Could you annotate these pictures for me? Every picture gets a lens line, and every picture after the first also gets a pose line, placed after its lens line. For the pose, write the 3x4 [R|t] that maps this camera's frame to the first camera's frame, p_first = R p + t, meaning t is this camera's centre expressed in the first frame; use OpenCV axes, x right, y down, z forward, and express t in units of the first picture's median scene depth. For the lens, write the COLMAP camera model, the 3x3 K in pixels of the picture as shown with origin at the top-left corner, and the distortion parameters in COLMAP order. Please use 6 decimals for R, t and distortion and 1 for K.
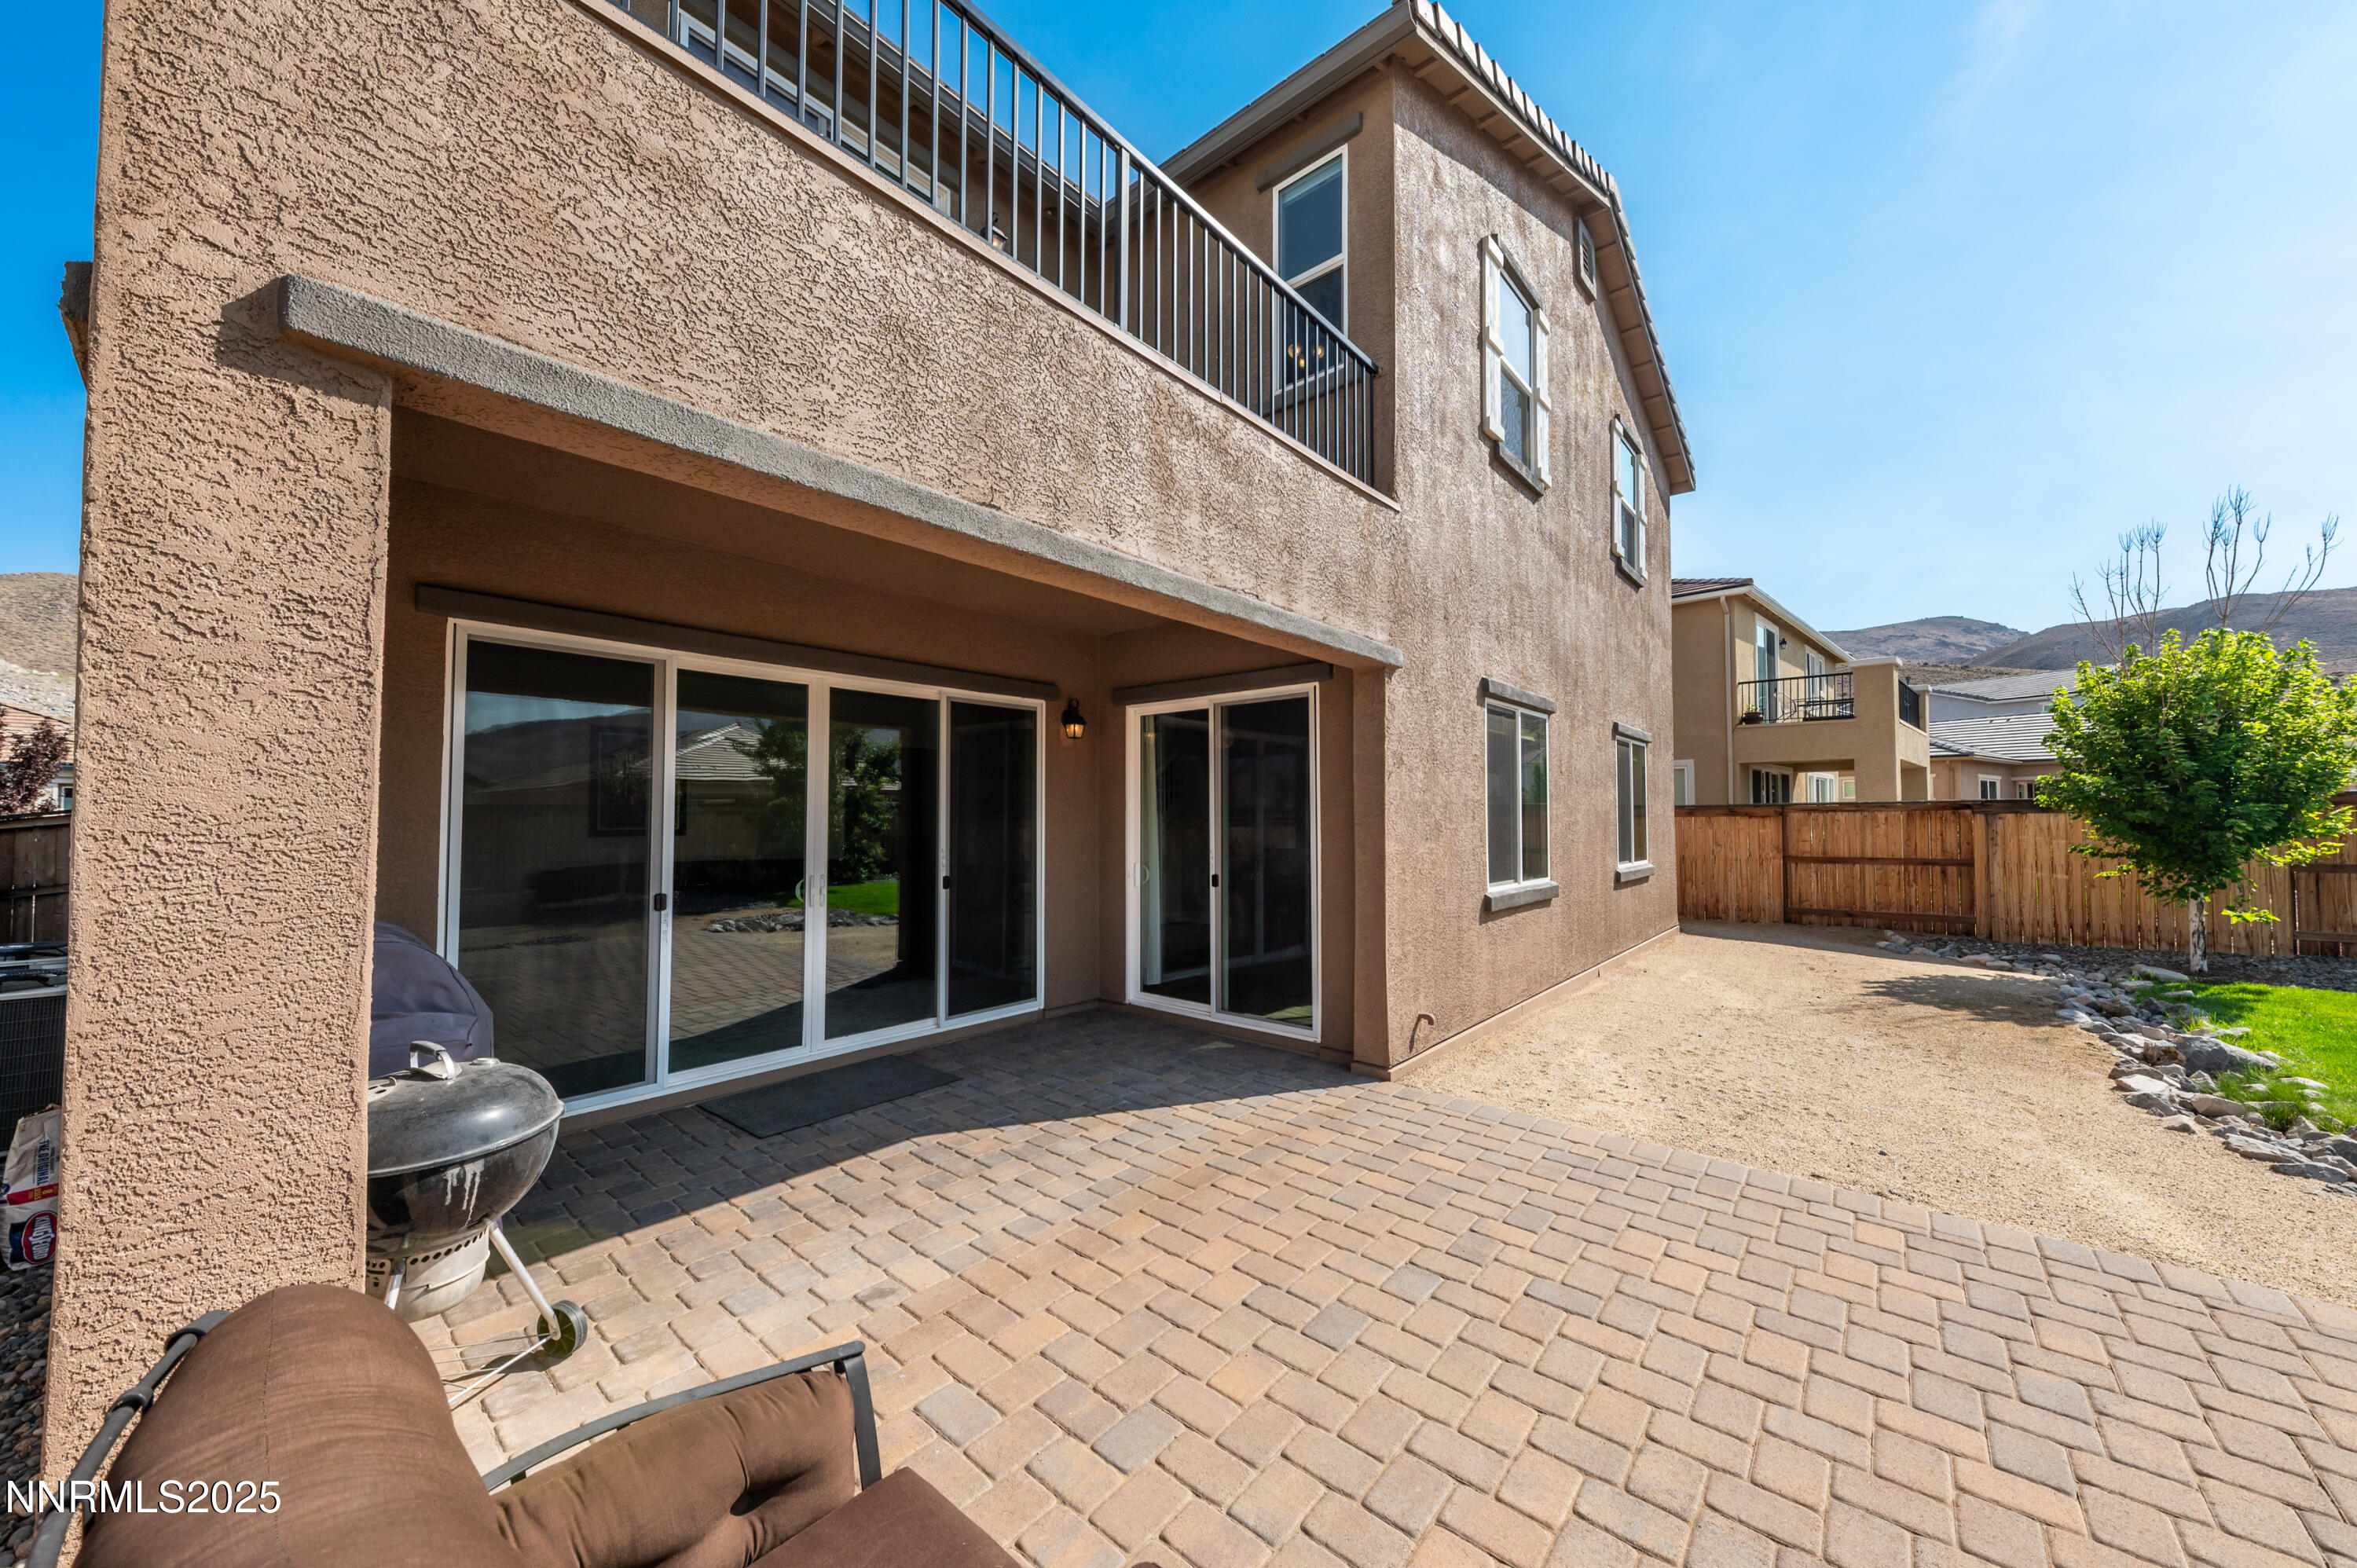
lens RADIAL K [[824.7, 0, 1129.8], [0, 824.7, 787.0], [0, 0, 1]] dist [0.009976, -0.003428]
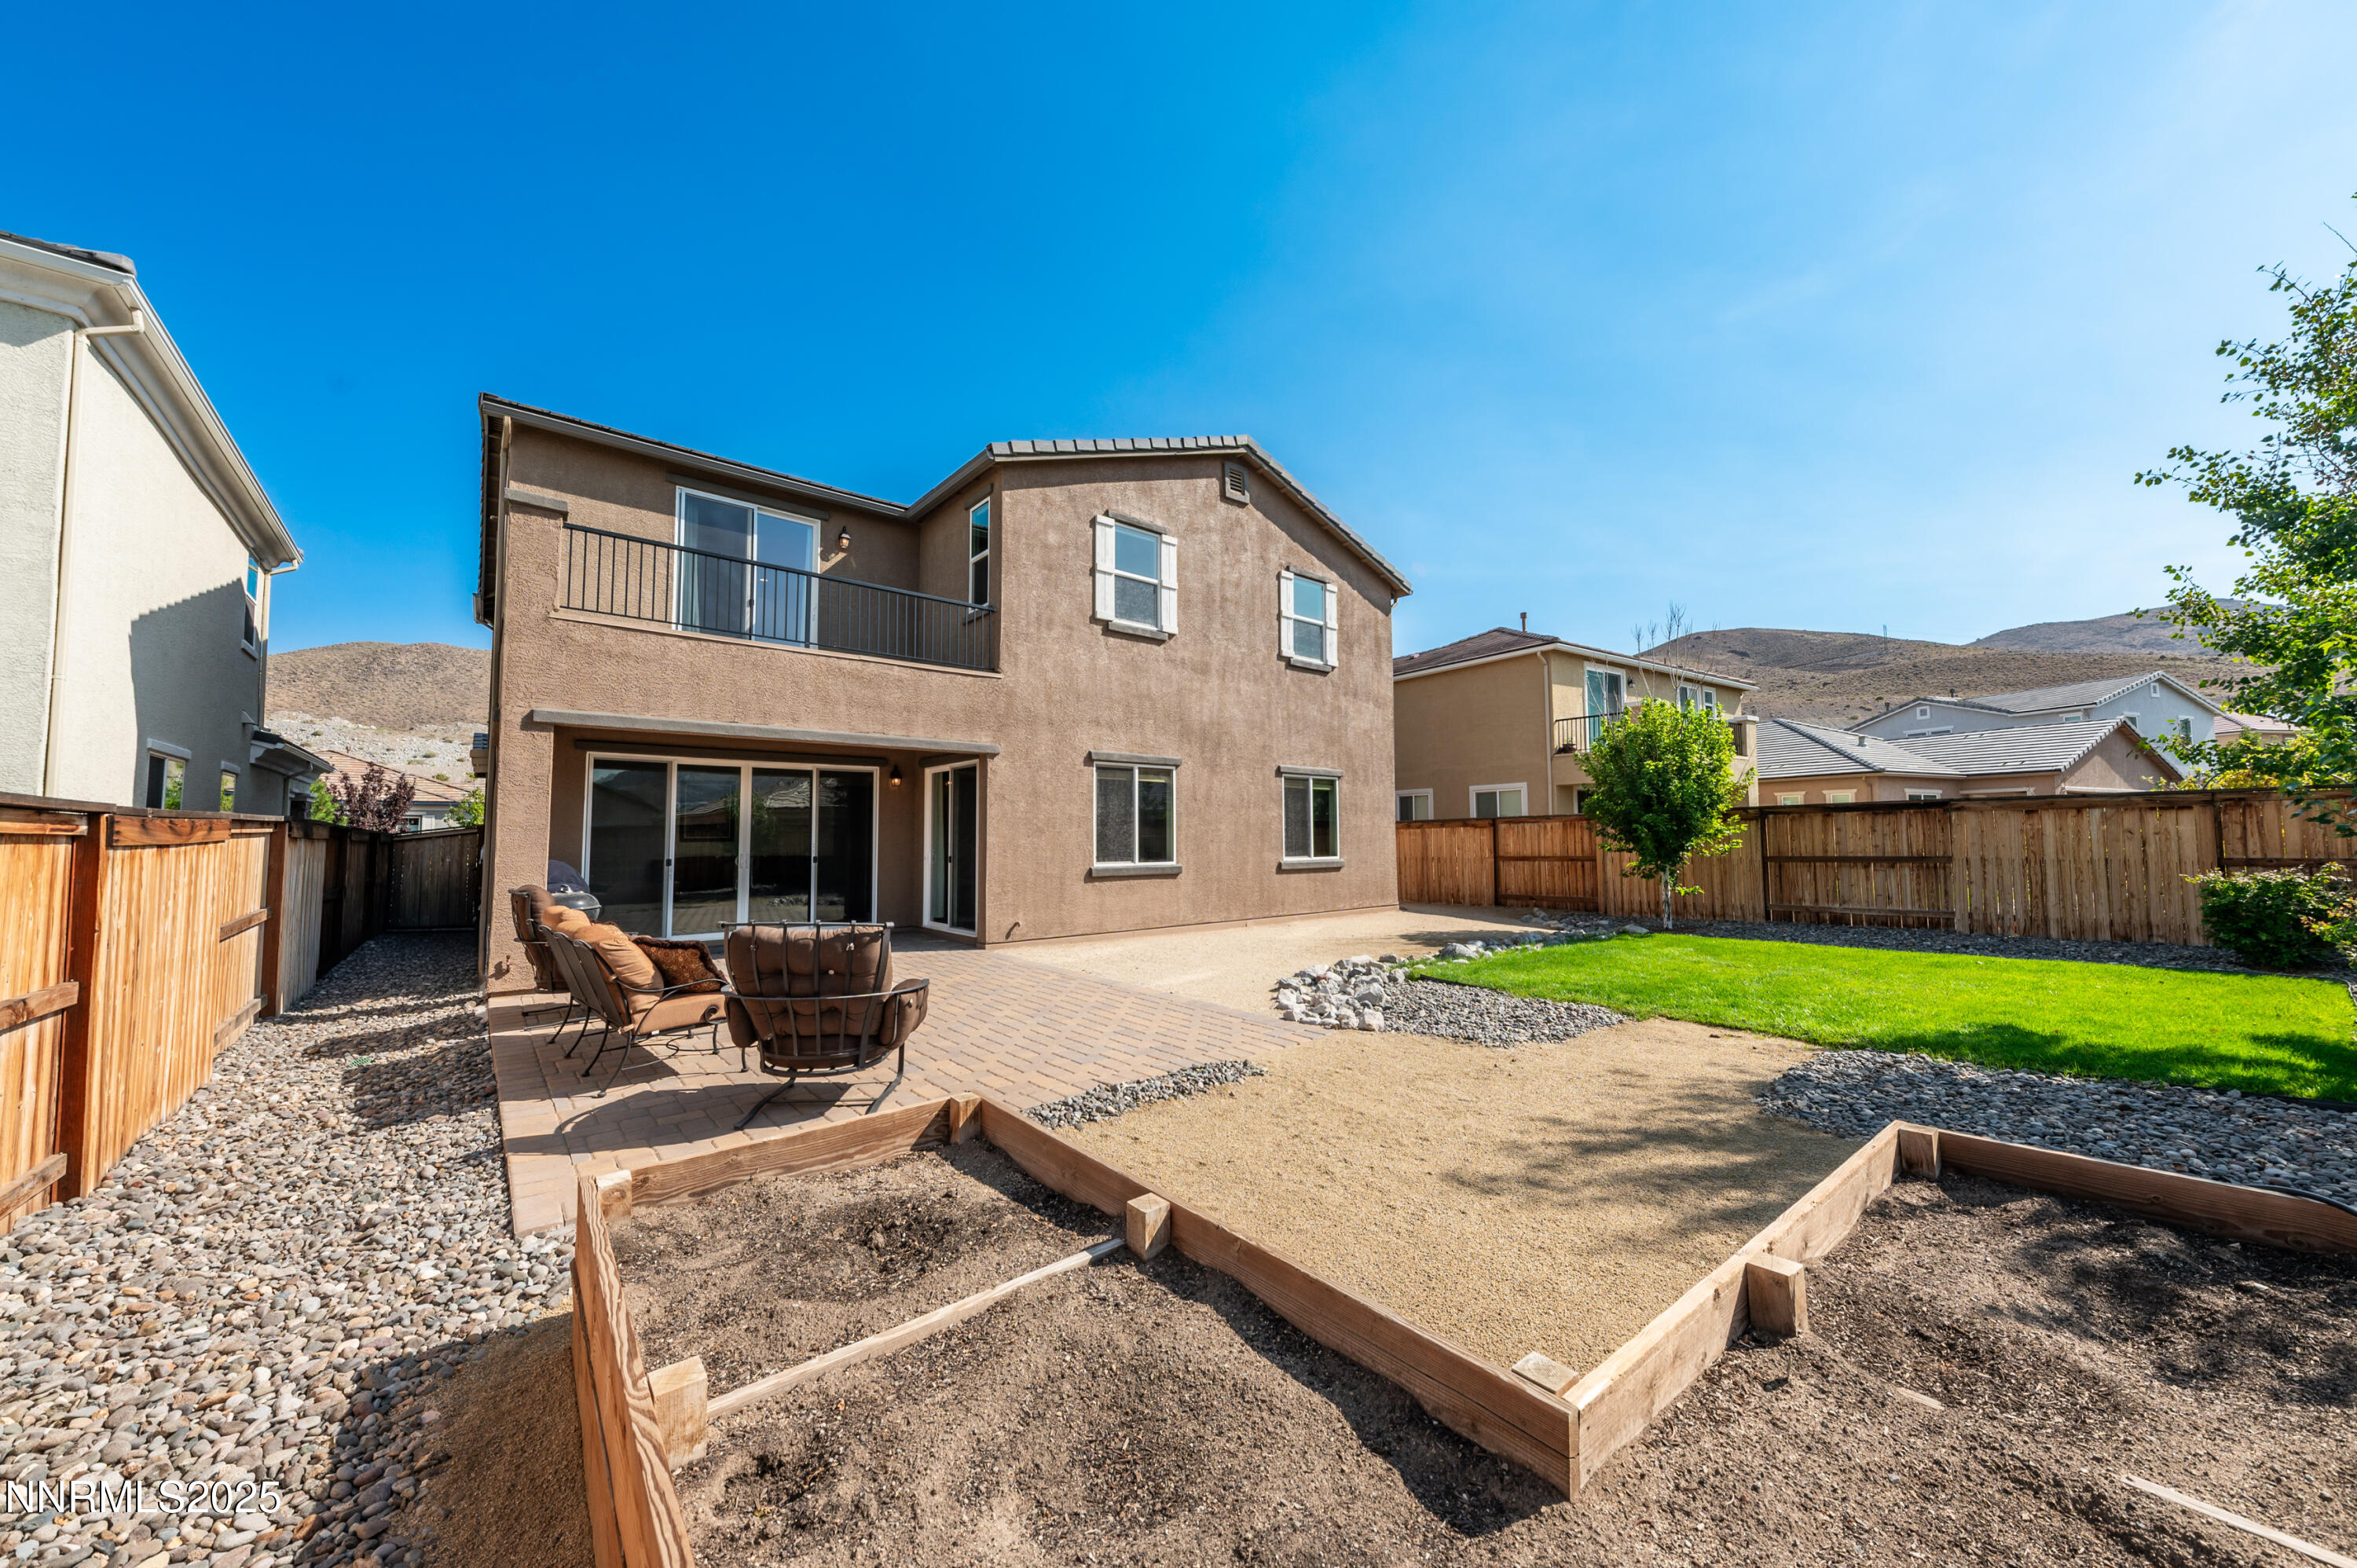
lens RADIAL K [[824.7, 0, 1145.3], [0, 824.7, 784.6], [0, 0, 1]] dist [0.009976, -0.003428]
pose [[0.987346, -0.015761, -0.157795, 0.852934], [0.011299, 0.999512, -0.029137, -0.001084], [0.158178, 0.026985, 0.987042, -0.834431]]
